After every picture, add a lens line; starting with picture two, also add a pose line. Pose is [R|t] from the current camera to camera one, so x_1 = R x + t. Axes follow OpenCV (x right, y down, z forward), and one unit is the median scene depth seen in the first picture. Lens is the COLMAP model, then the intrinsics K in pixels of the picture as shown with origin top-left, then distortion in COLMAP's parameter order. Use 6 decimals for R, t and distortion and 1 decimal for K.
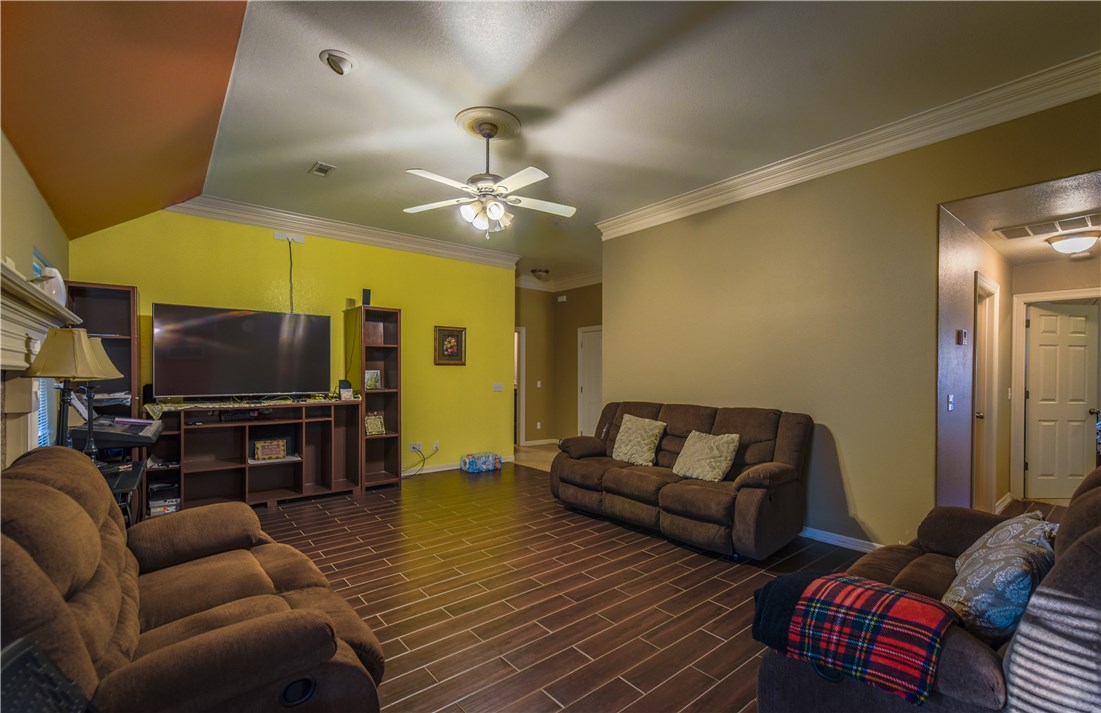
lens RADIAL K [[481.5, 0, 548.3], [0, 481.5, 379.1], [0, 0, 1]] dist [0.002353, 0.000312]
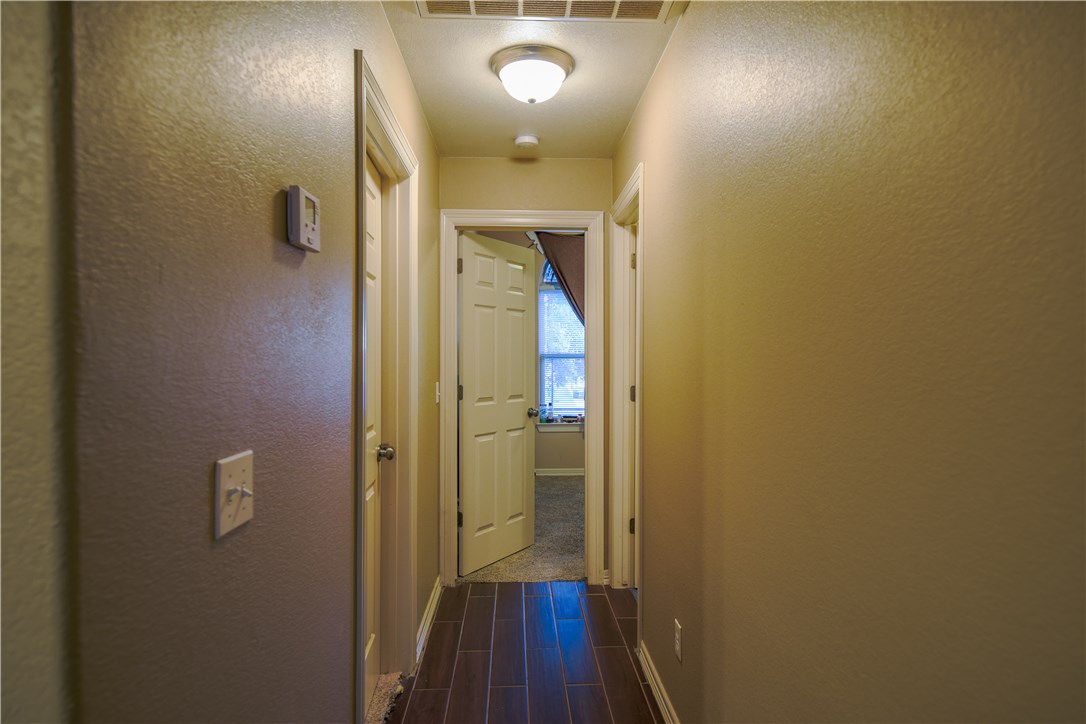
lens RADIAL K [[603.2, 0, 542.9], [0, 603.2, 360.1], [0, 0, 1]] dist [0.002177, 0.000079]
pose [[0.595591, -0.010417, 0.803220, 0.487283], [0.009622, 0.999937, 0.005834, -0.007841], [-0.803230, 0.004254, 0.595654, 0.506106]]
